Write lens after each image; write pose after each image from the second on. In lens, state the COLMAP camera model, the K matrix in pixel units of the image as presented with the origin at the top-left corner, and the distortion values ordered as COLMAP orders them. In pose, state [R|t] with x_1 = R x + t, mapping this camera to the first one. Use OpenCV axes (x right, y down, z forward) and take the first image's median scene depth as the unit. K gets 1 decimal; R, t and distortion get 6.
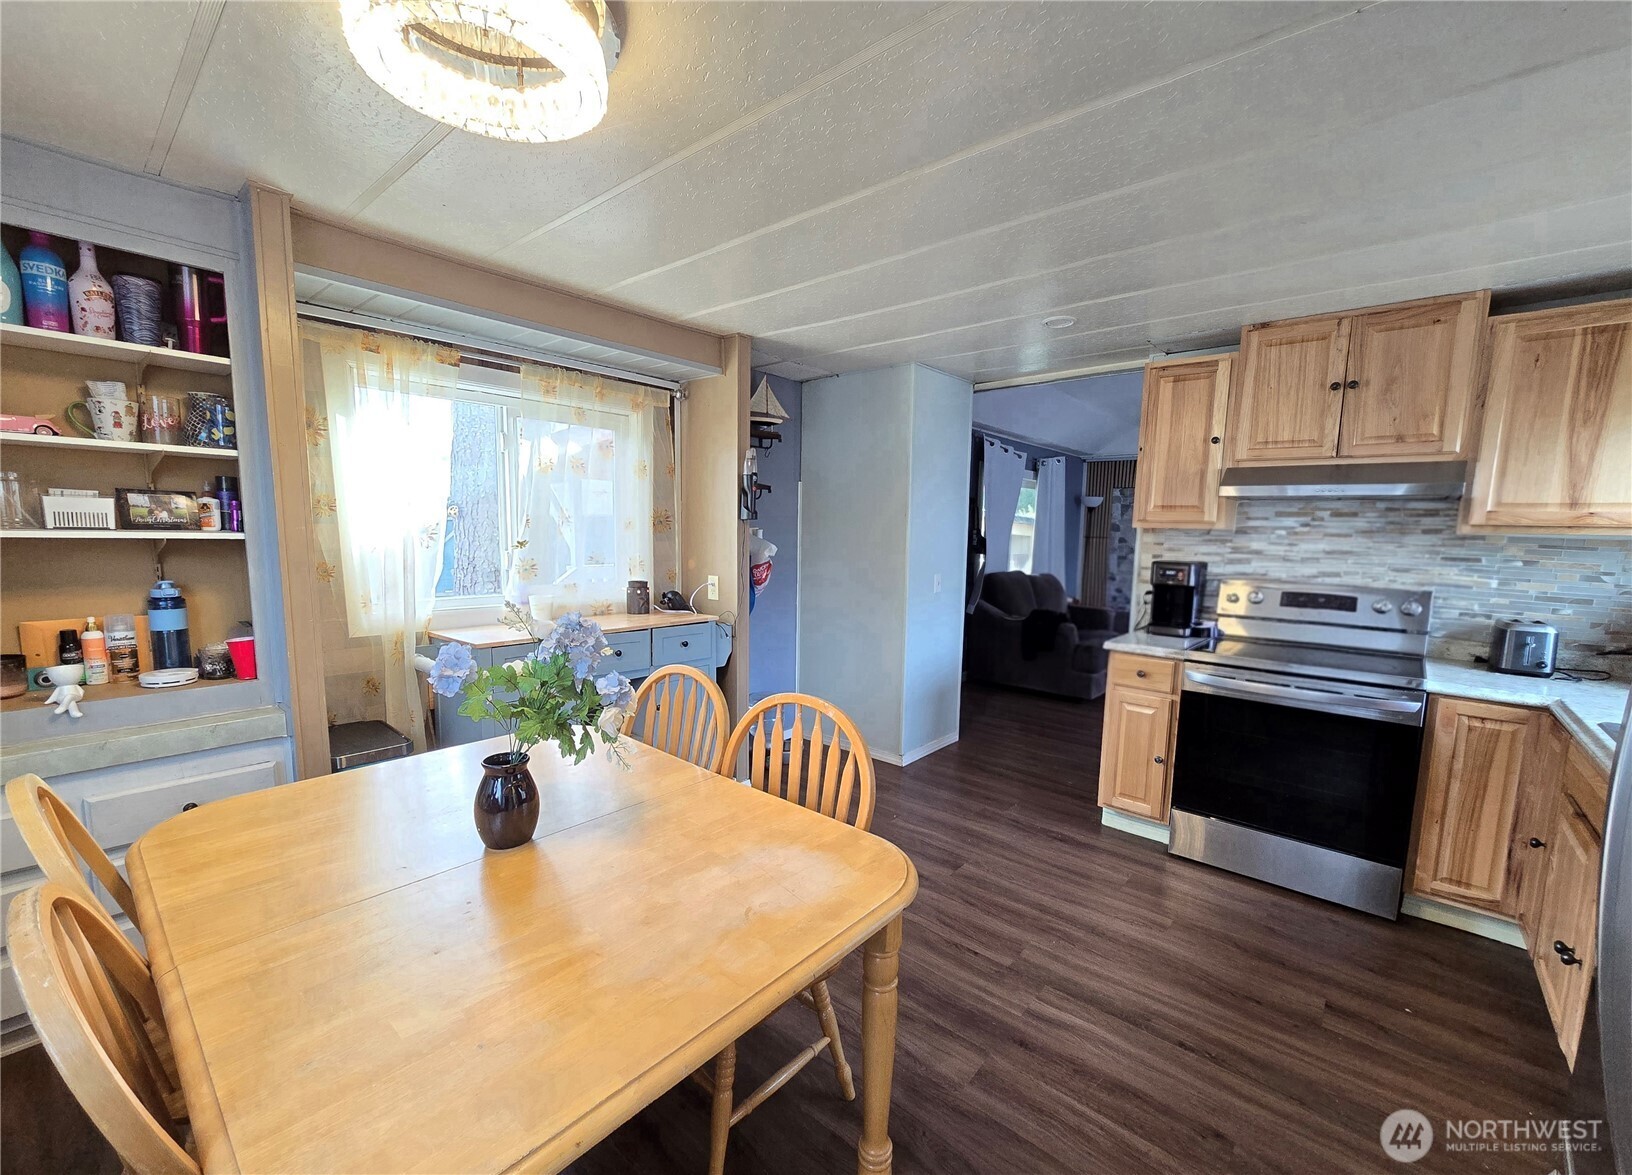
lens RADIAL K [[660.7, 0, 825.4], [0, 660.7, 607.9], [0, 0, 1]] dist [-0.003493, -0.000210]
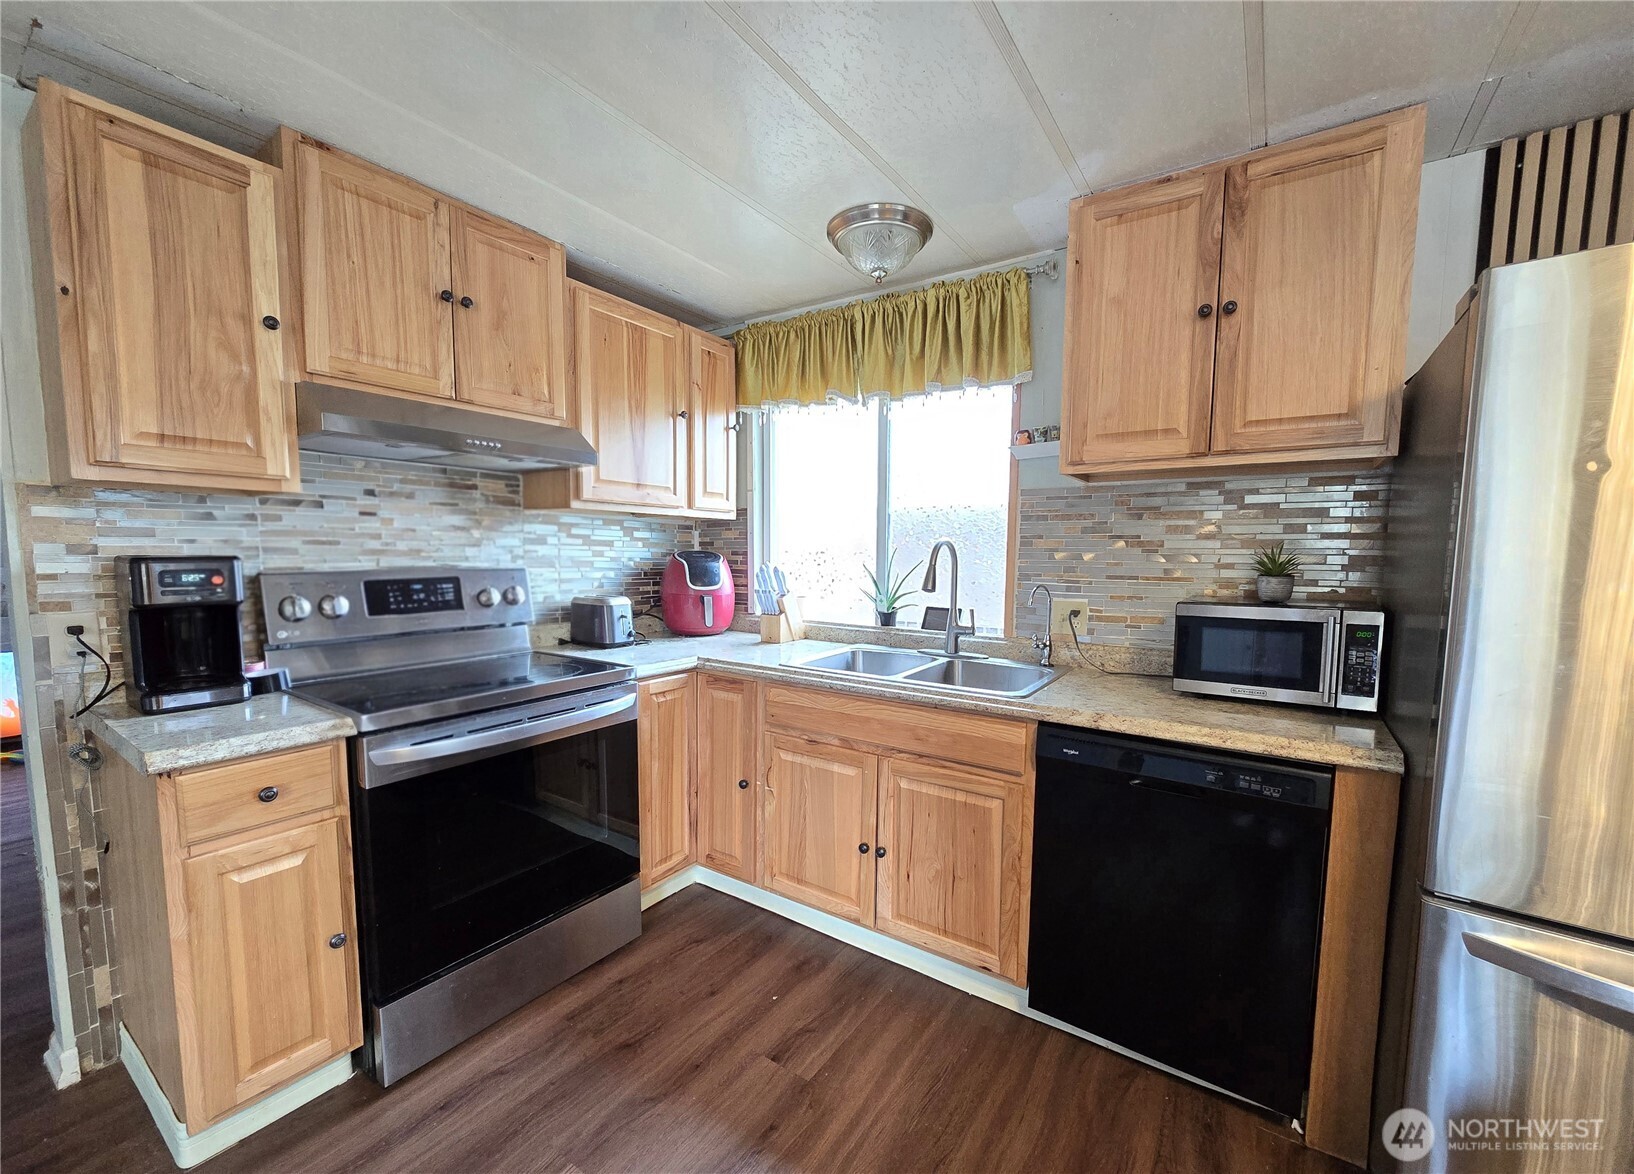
lens RADIAL K [[661.5, 0, 826.4], [0, 661.5, 607.4], [0, 0, 1]] dist [-0.003493, -0.000210]
pose [[-0.117778, -0.109507, 0.986984, -0.012561], [0.111453, 0.986164, 0.122716, -0.047667], [-0.986766, 0.124455, -0.103943, 0.715936]]
